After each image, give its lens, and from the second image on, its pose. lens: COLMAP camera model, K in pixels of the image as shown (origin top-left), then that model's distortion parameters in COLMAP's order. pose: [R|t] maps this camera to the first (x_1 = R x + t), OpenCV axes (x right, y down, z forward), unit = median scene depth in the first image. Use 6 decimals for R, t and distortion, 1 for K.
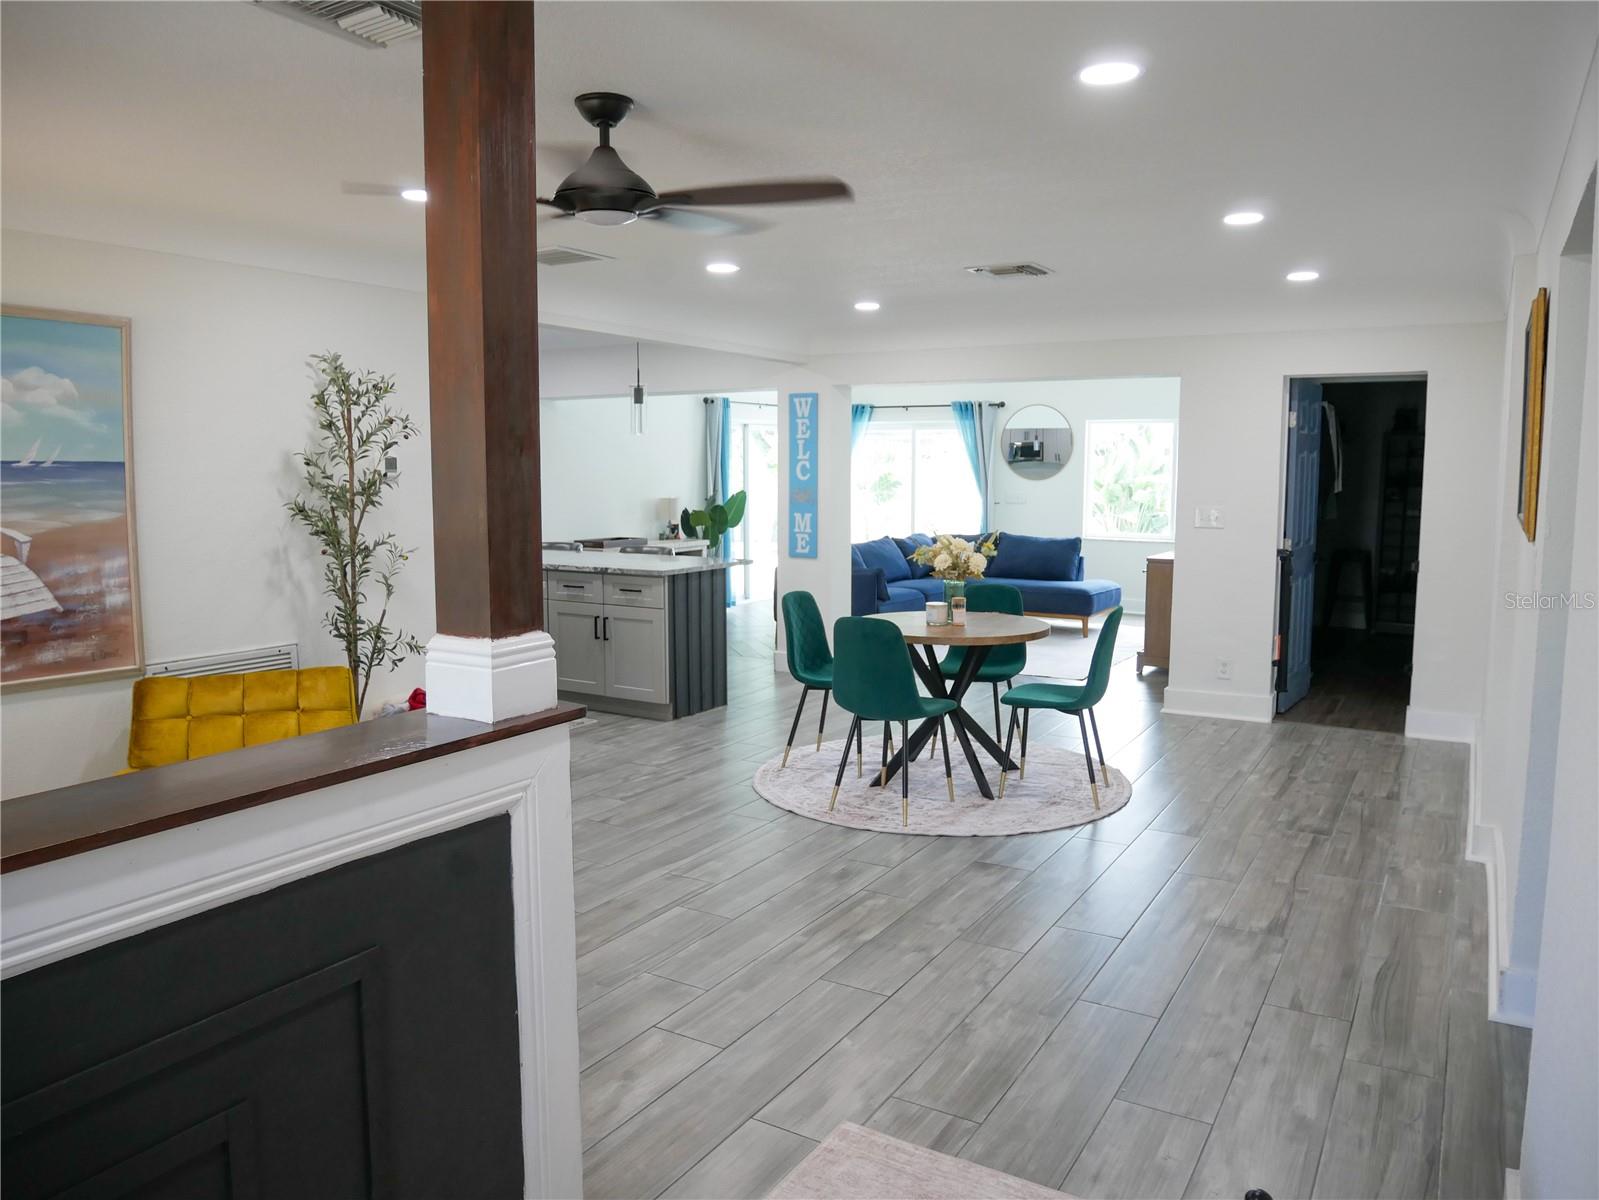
lens RADIAL K [[1149.3, 0, 793.8], [0, 1149.3, 593.1], [0, 0, 1]] dist [-0.075667, 0.030847]
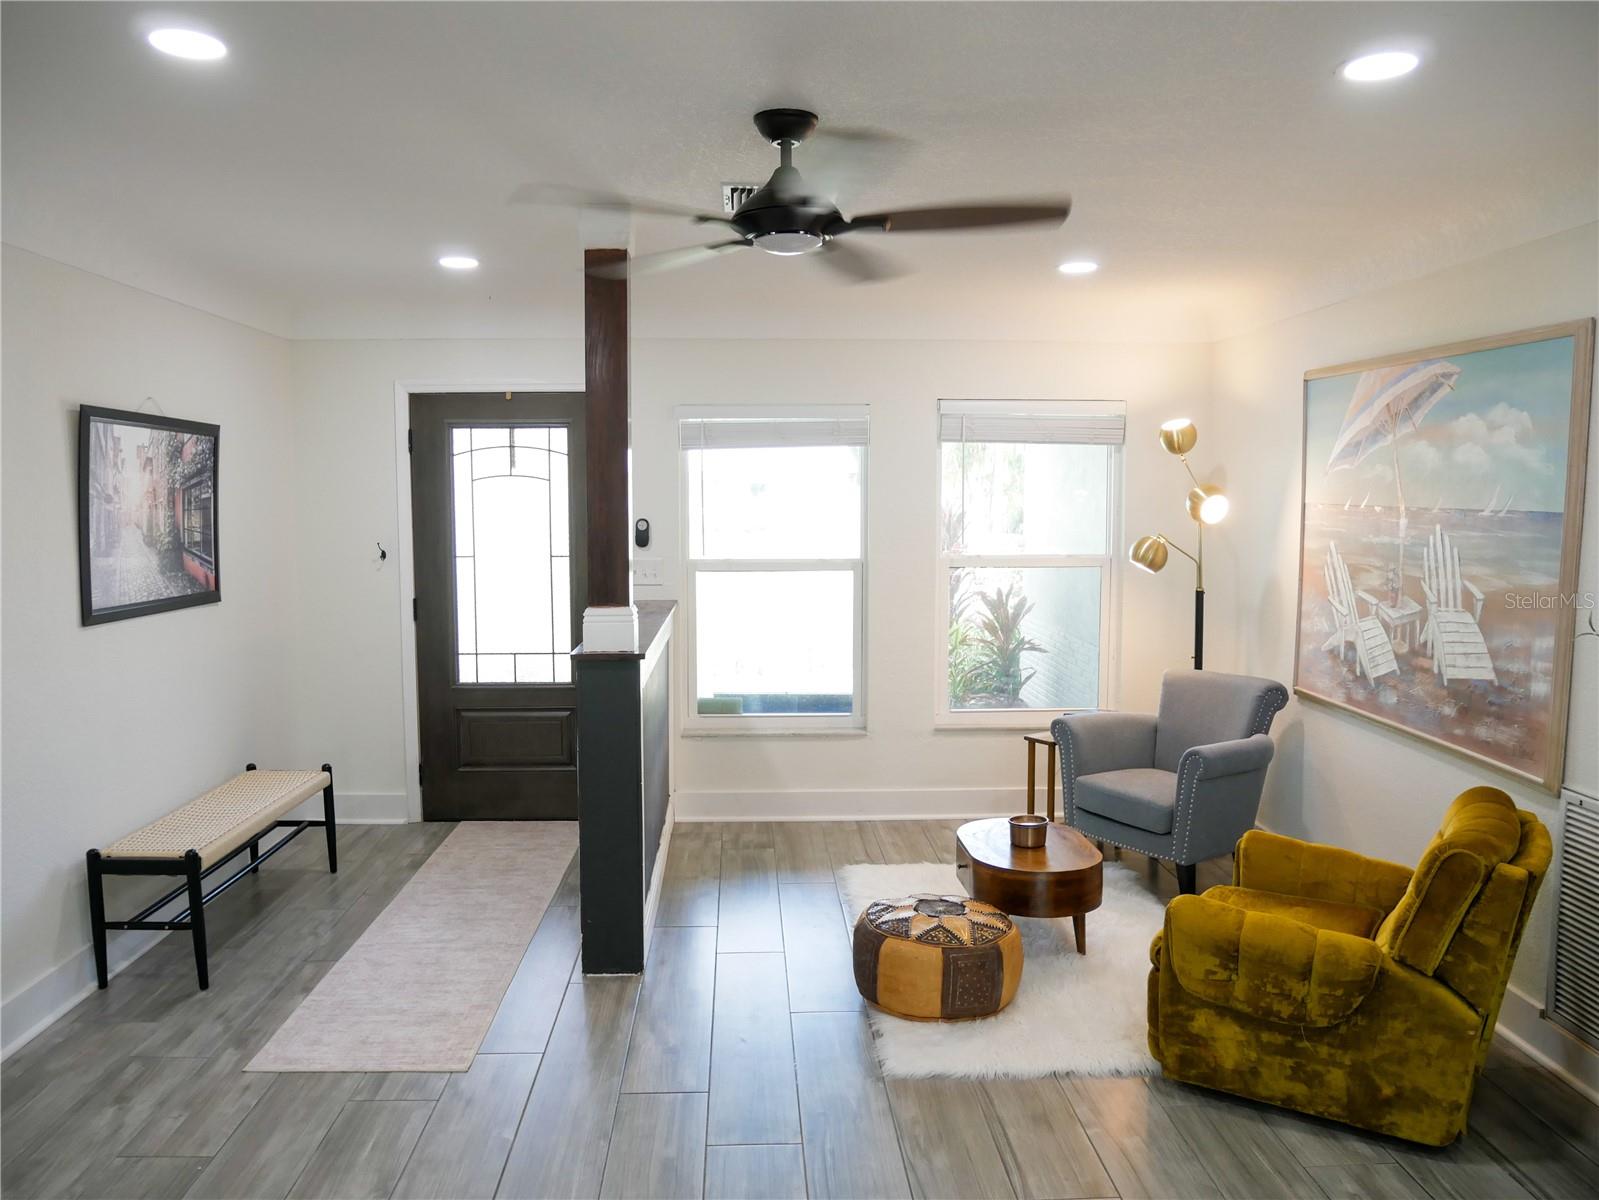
lens RADIAL K [[1171.1, 0, 799.5], [0, 1171.1, 600.0], [0, 0, 1]] dist [-0.038499, 0.004796]
pose [[-0.831305, 0.047407, -0.553792, 0.200083], [-0.062619, 0.982025, 0.178063, -0.125530], [0.552279, 0.182703, -0.813393, 1.031169]]
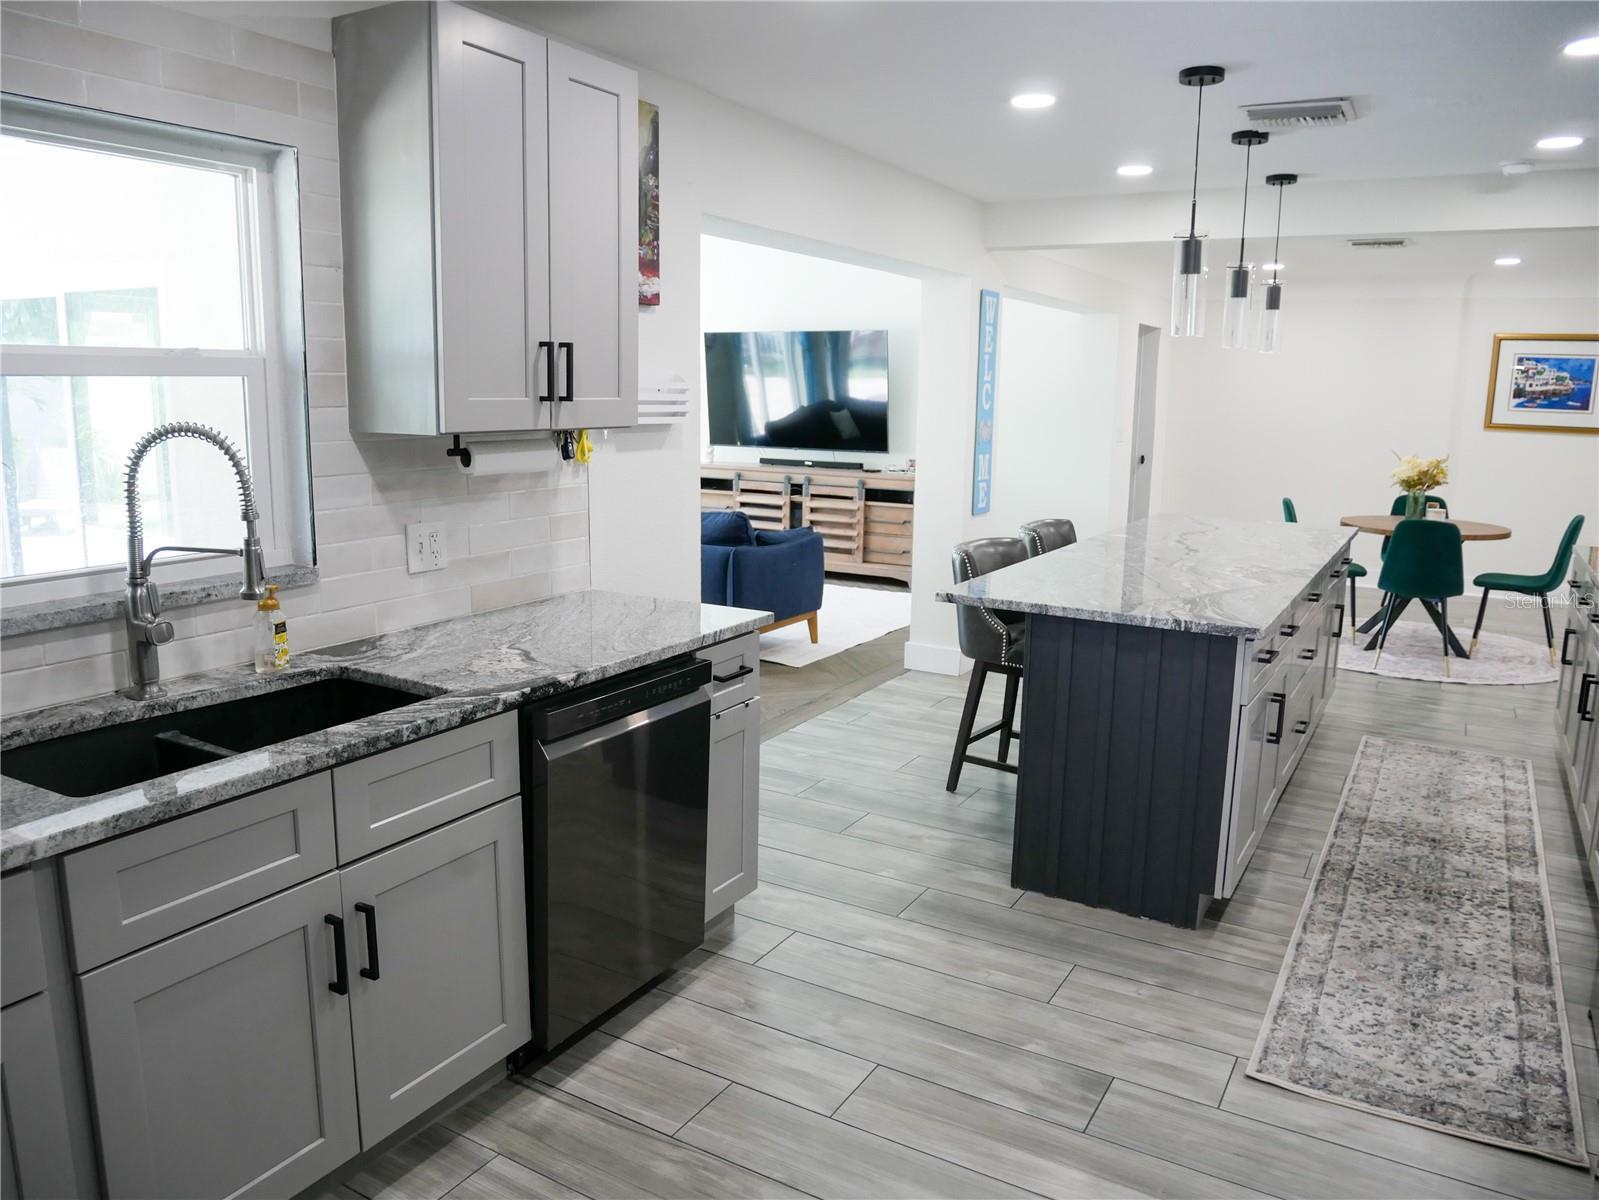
lens RADIAL K [[1149.3, 0, 793.8], [0, 1149.3, 593.1], [0, 0, 1]] dist [-0.075667, 0.030847]
pose [[-0.010242, -0.179729, 0.983663, -1.152599], [0.093651, 0.979218, 0.179892, -0.198143], [-0.995552, 0.093964, 0.006803, 1.762329]]
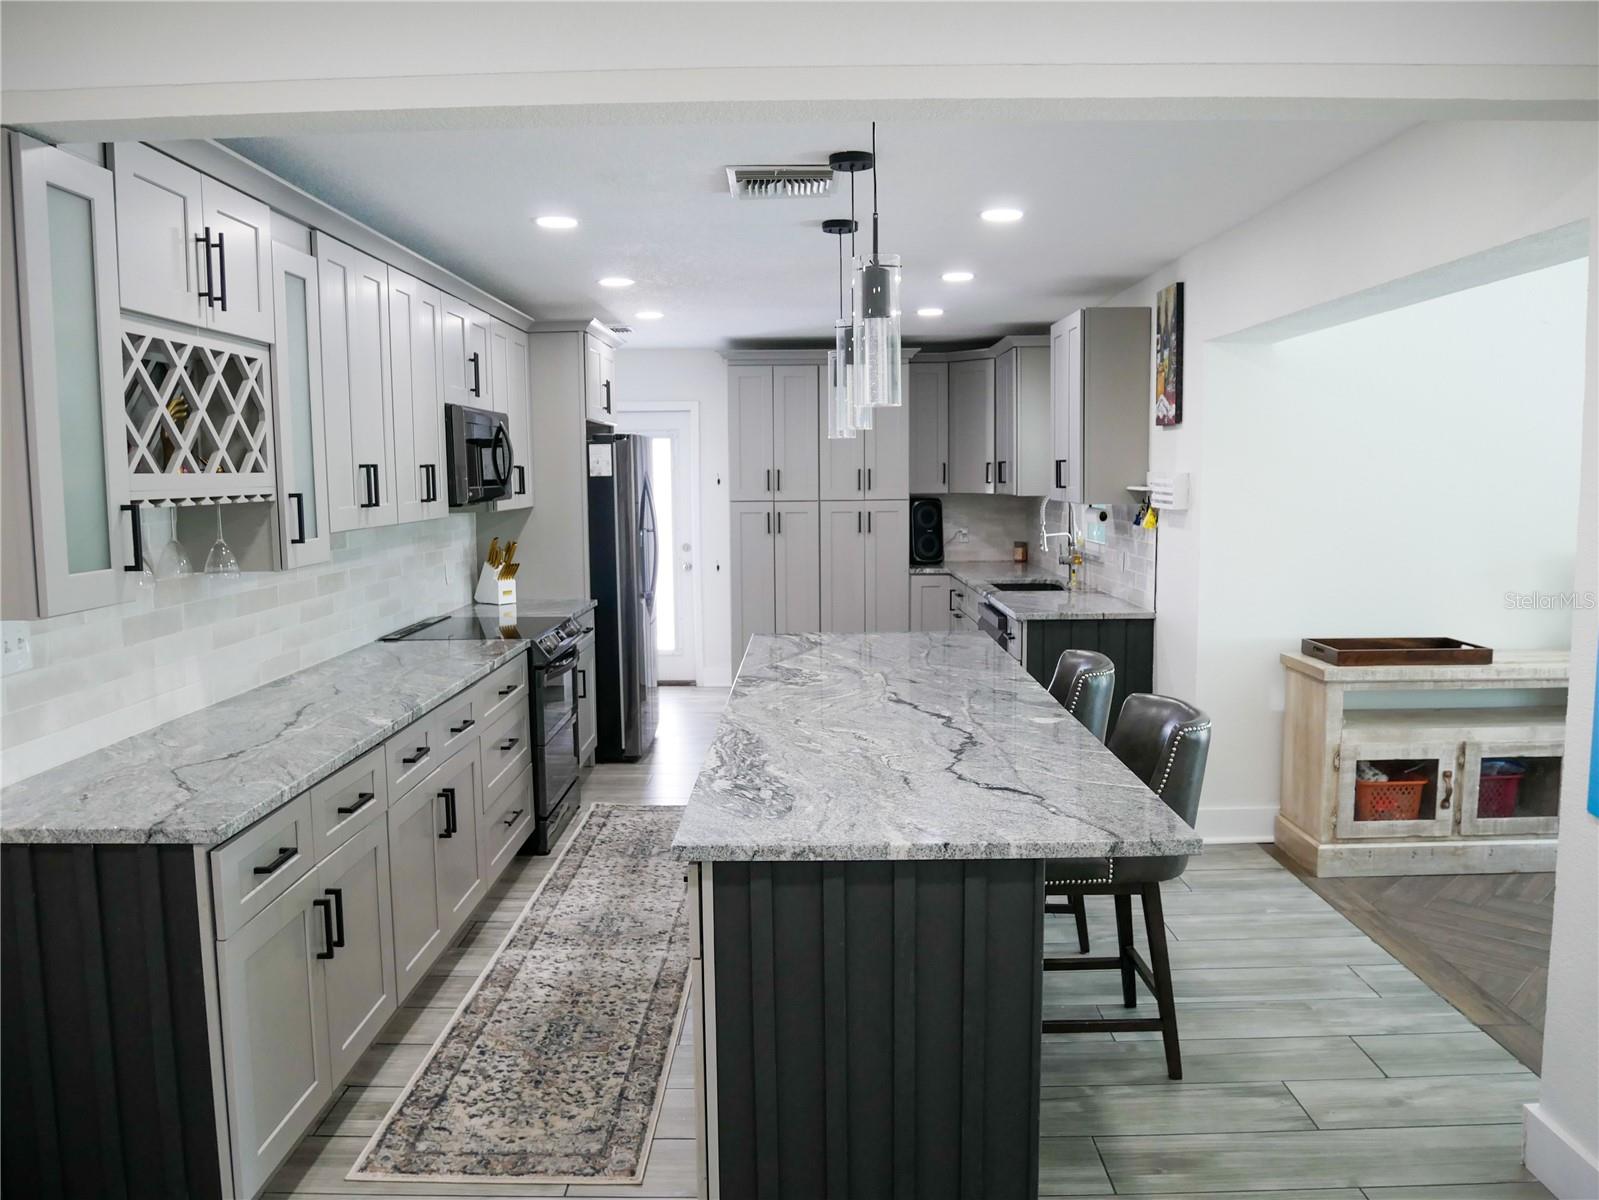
lens RADIAL K [[1190.1, 0, 794.5], [0, 1190.1, 593.1], [0, 0, 1]] dist [-0.082352, 0.046726]
pose [[0.506365, 0.079292, -0.858666, 0.217240], [-0.080233, 0.995776, 0.044639, -0.131277], [0.858579, 0.046290, 0.510588, 1.082797]]
